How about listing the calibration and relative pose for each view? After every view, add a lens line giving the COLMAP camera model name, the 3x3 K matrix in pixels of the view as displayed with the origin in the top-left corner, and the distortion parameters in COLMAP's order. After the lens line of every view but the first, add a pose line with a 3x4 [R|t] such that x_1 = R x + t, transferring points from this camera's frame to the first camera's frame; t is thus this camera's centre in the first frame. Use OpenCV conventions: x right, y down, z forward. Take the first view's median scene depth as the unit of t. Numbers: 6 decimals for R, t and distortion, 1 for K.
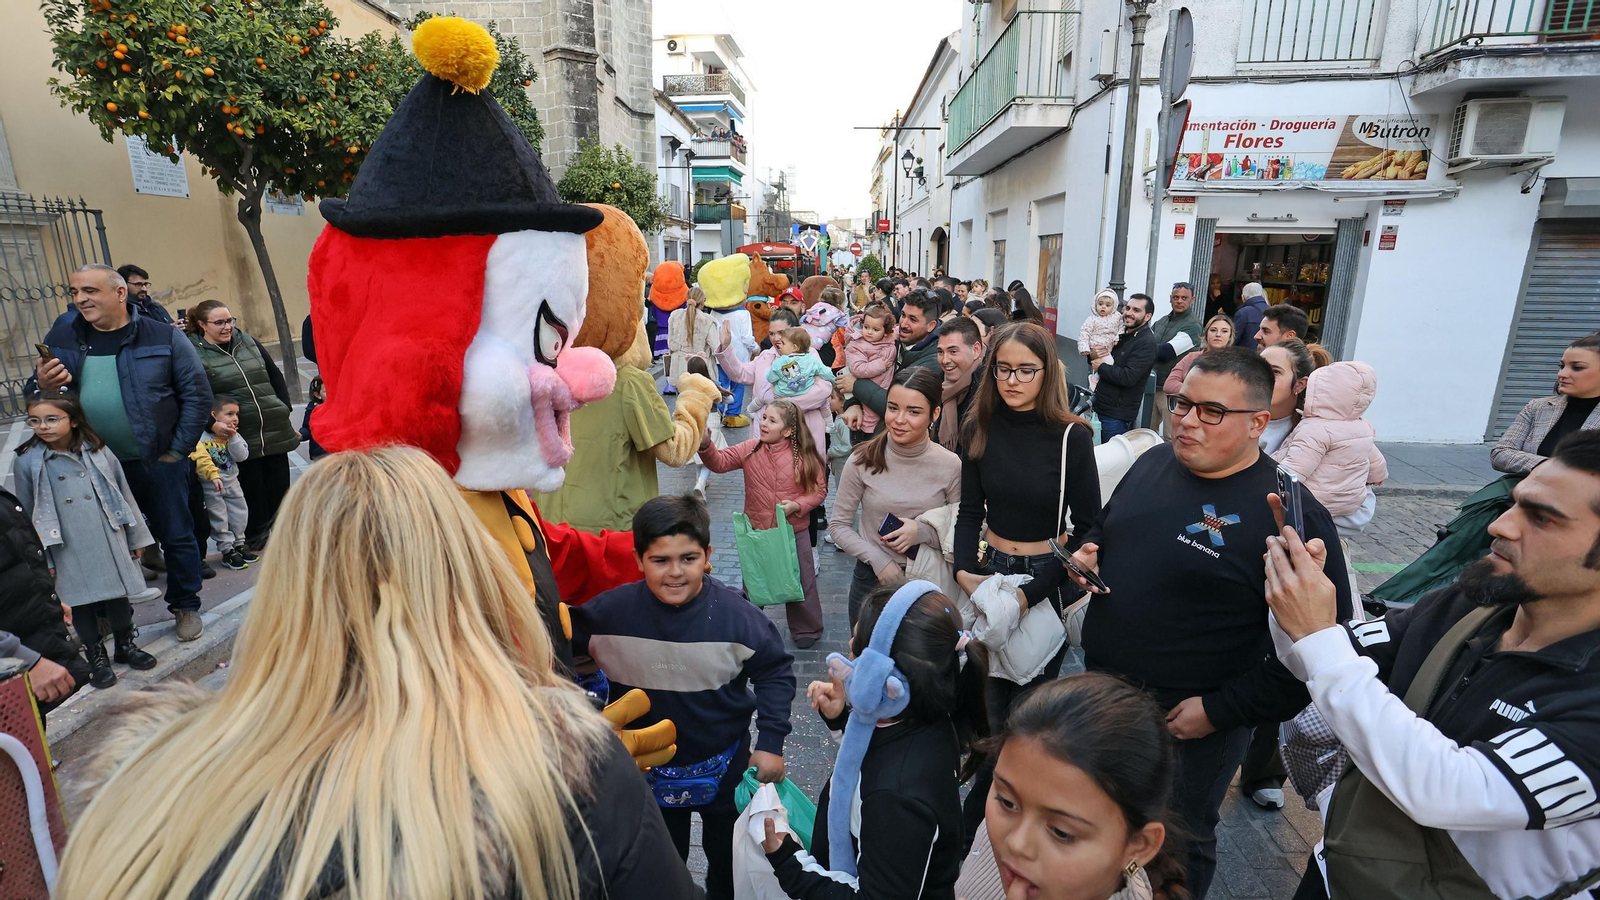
lens RADIAL K [[791.3, 0, 801.4], [0, 791.3, 474.3], [0, 0, 1]] dist [-0.063936, 0.026083]
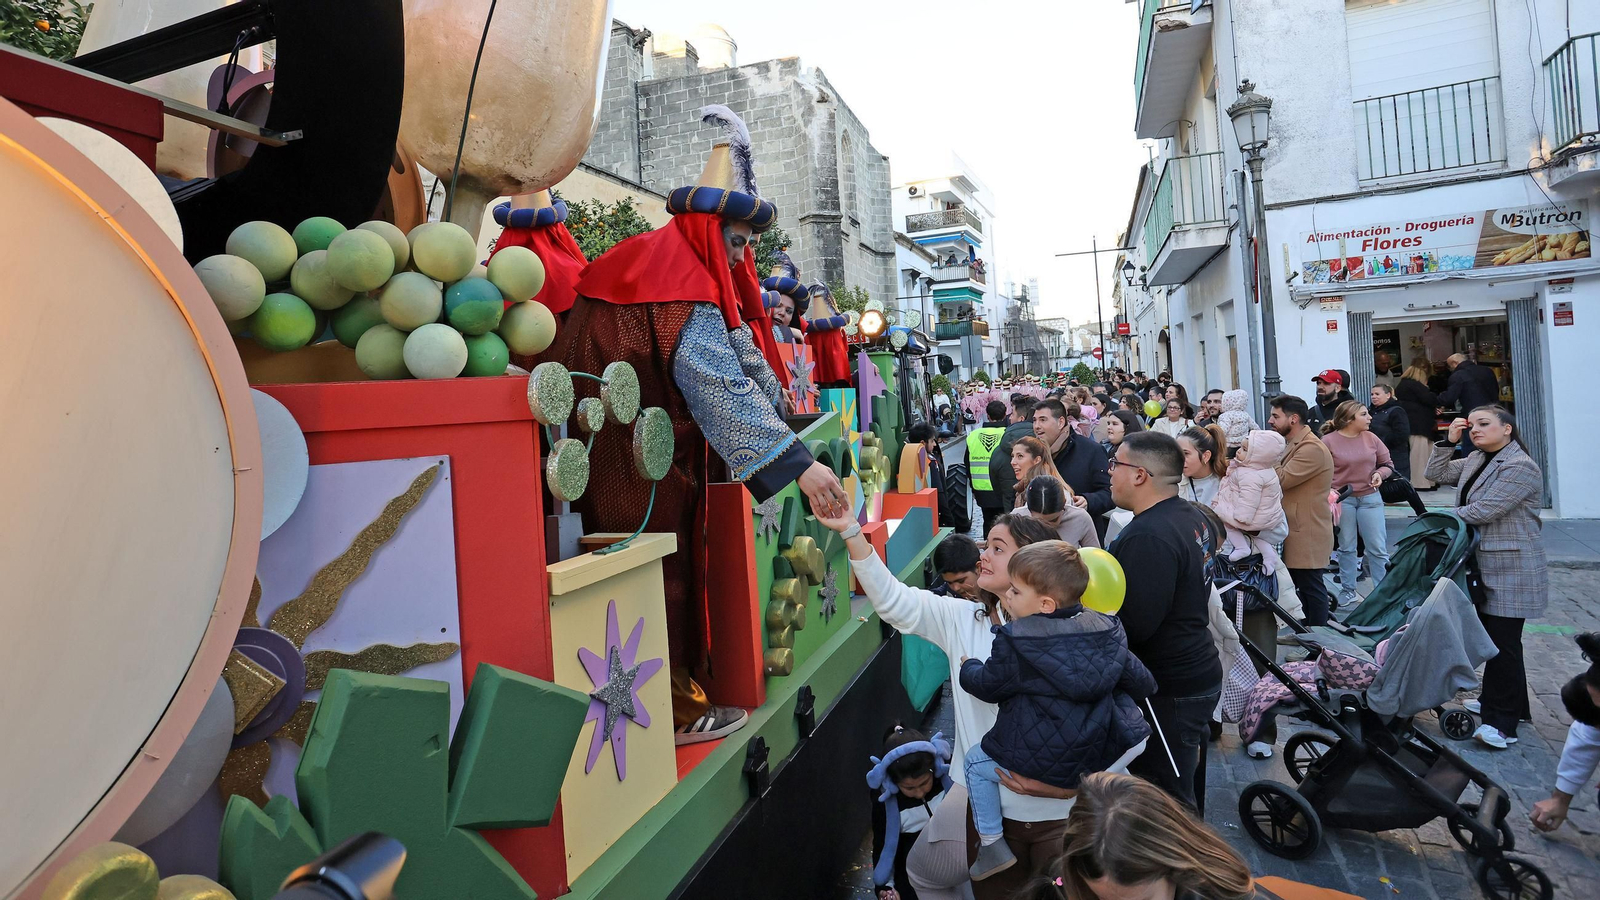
lens RADIAL K [[788.7, 0, 790.4], [0, 788.7, 376.5], [0, 0, 1]] dist [-0.073541, 0.032700]
pose [[0.944389, -0.062310, -0.322873, 0.091471], [-0.023620, 0.966492, -0.255608, 0.041855], [0.327982, 0.249020, 0.911272, -0.184470]]
